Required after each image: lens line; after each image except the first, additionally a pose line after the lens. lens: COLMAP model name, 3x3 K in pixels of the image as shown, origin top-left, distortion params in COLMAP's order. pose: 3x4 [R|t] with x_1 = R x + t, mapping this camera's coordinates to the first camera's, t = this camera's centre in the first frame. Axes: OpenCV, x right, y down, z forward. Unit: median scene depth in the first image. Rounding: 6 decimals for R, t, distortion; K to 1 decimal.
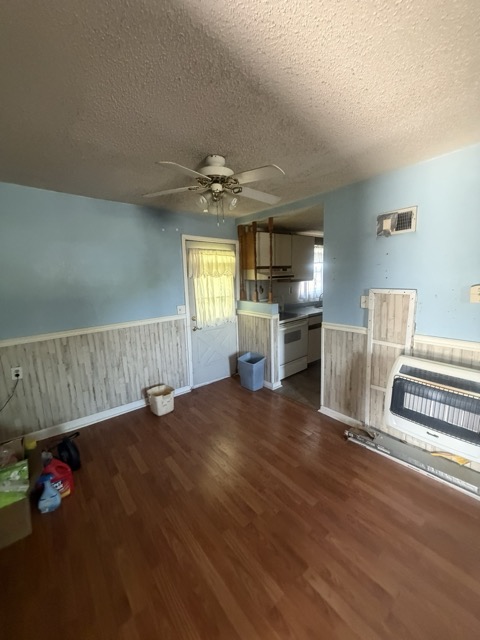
lens RADIAL K [[254.2, 0, 242.5], [0, 254.2, 318.1], [0, 0, 1]] dist [-0.000694, 0.000405]
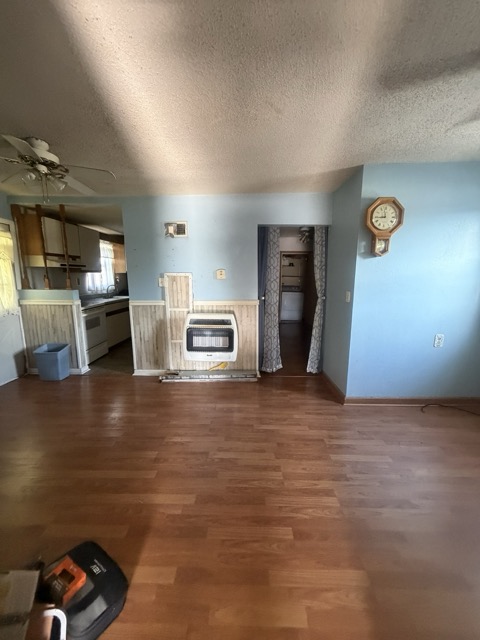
lens RADIAL K [[254.2, 0, 239.5], [0, 254.2, 320.1], [0, 0, 1]] dist [-0.000694, 0.000405]
pose [[0.648449, -0.095564, 0.755236, -0.282763], [0.107177, 0.993668, 0.033711, 0.124799], [-0.753676, 0.059084, 0.654586, -0.211711]]
